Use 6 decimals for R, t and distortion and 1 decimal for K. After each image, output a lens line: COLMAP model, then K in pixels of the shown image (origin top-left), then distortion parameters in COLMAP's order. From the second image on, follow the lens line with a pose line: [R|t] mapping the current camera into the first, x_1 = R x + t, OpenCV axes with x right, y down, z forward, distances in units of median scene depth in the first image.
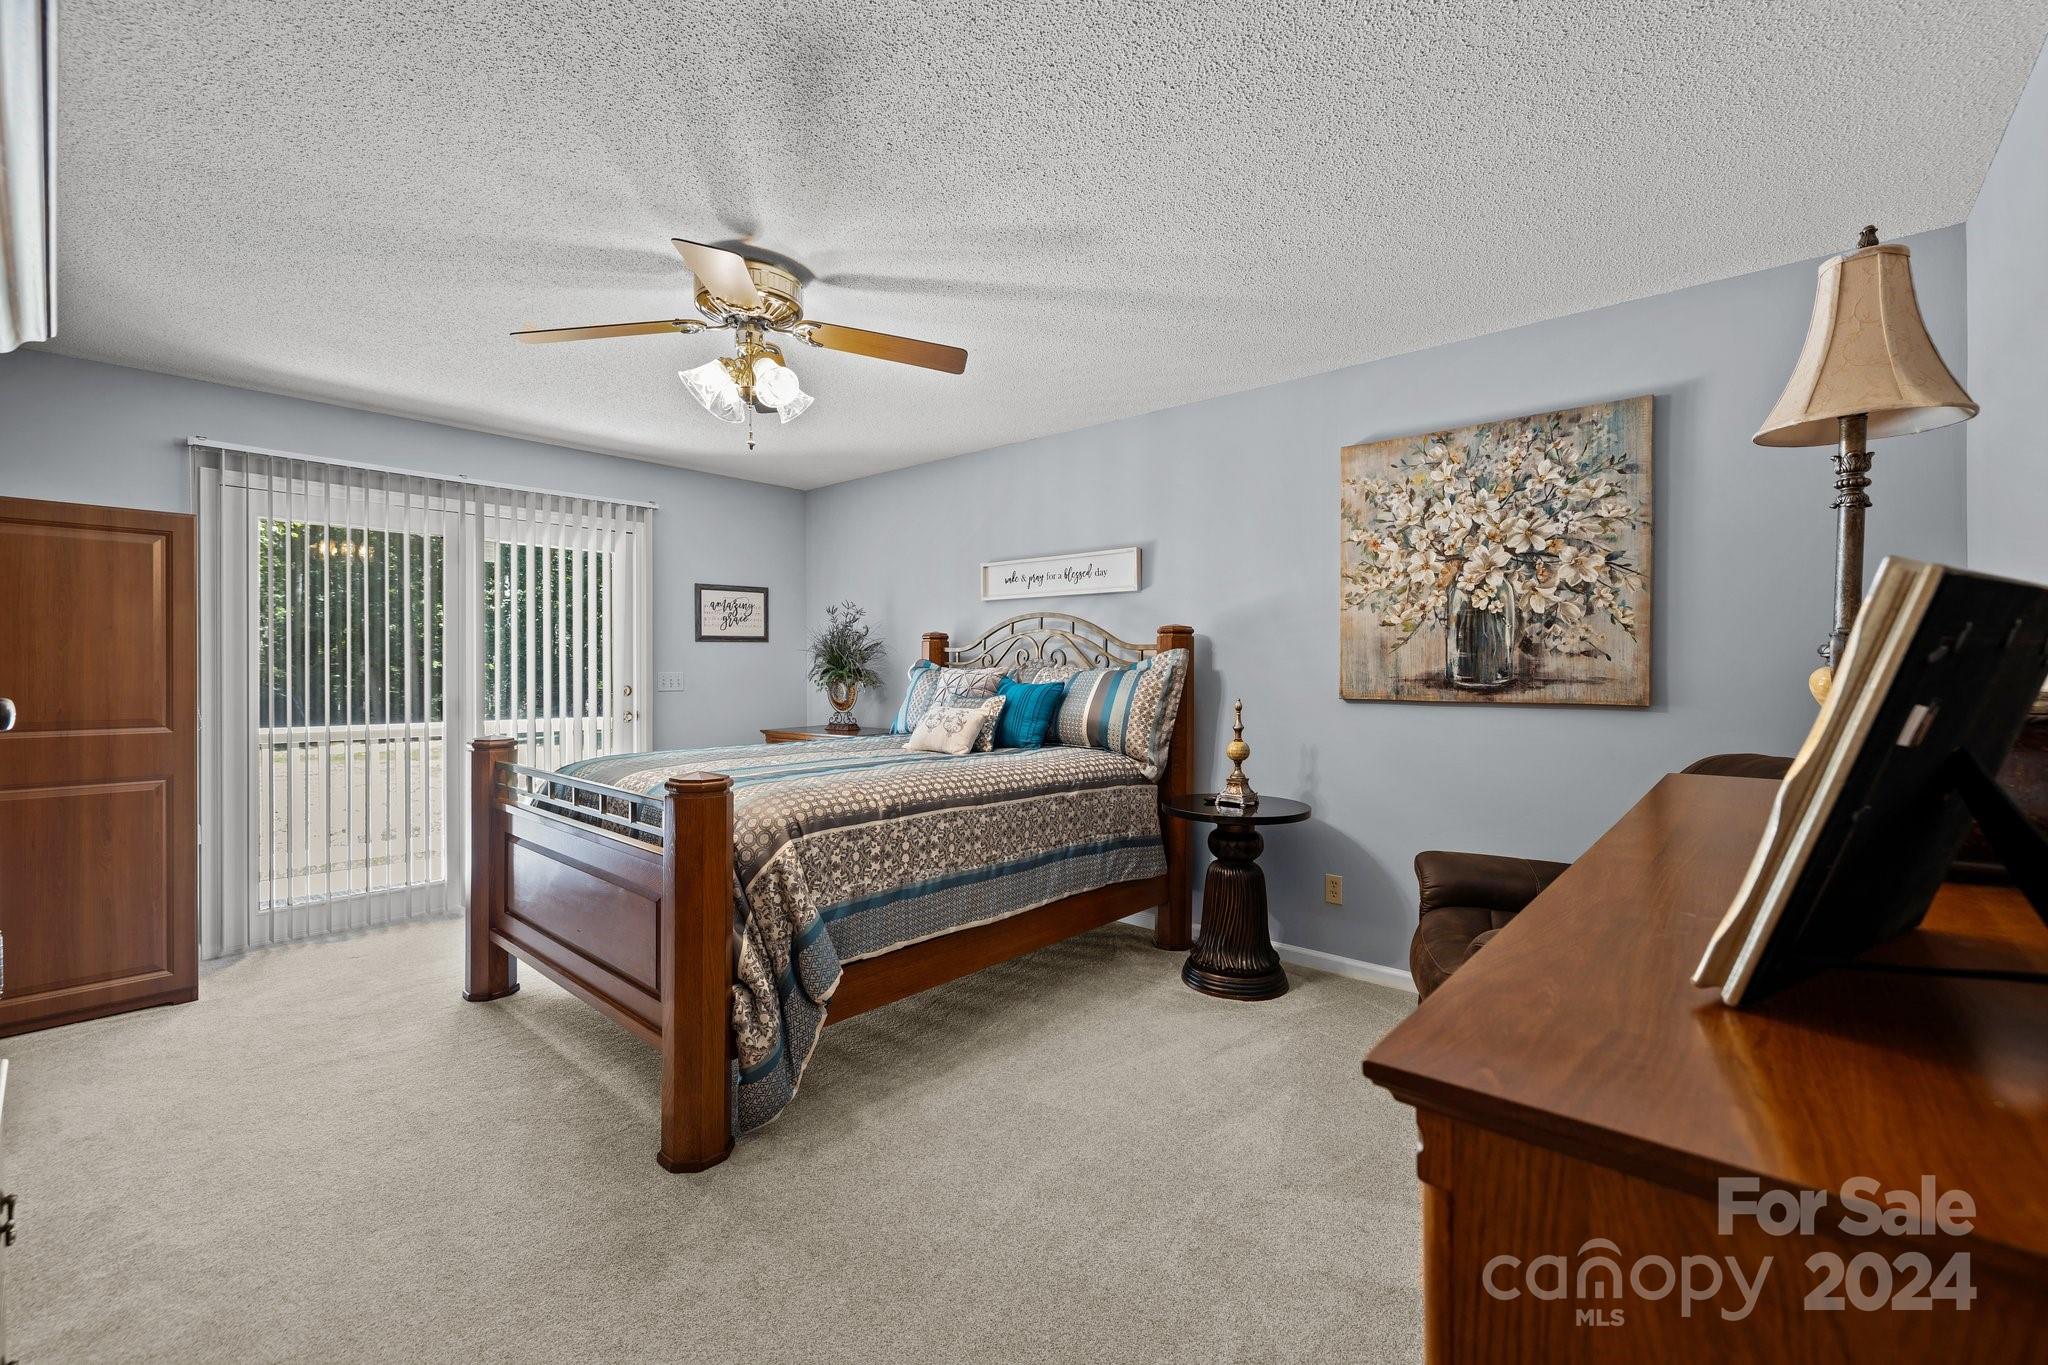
lens RADIAL K [[875.6, 0, 1018.1], [0, 875.6, 676.1], [0, 0, 1]] dist [-0.001725, 0.001342]
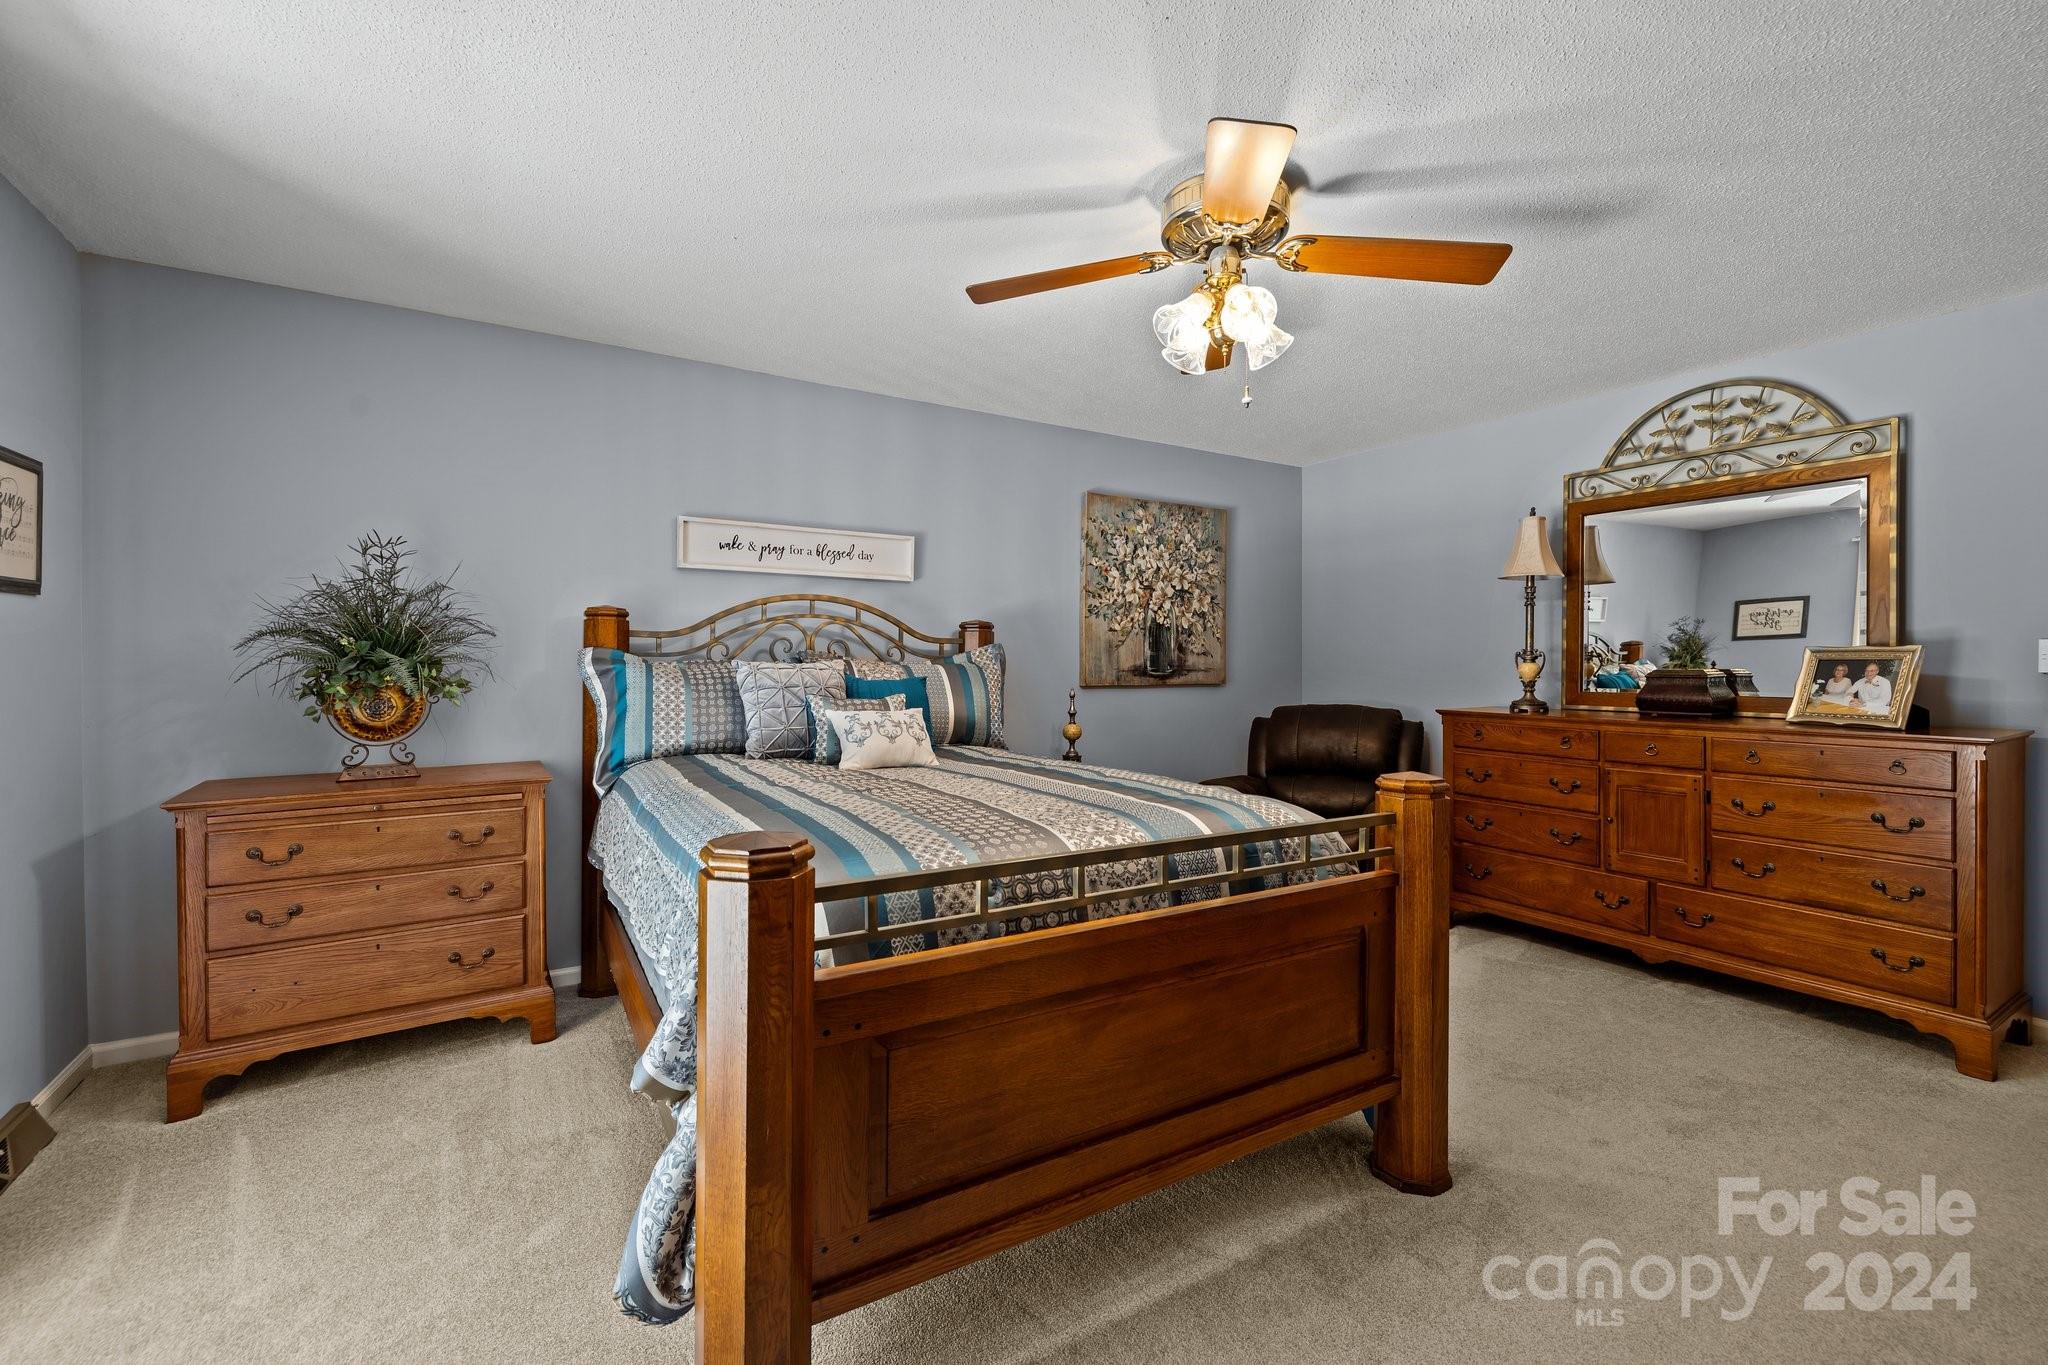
lens RADIAL K [[875.6, 0, 1019.7], [0, 875.6, 671.1], [0, 0, 1]] dist [-0.001725, 0.001342]
pose [[0.272170, -0.005999, 0.962231, -0.968448], [0.010100, 0.999943, 0.003377, -0.001588], [-0.962196, 0.008799, 0.272215, 0.797691]]
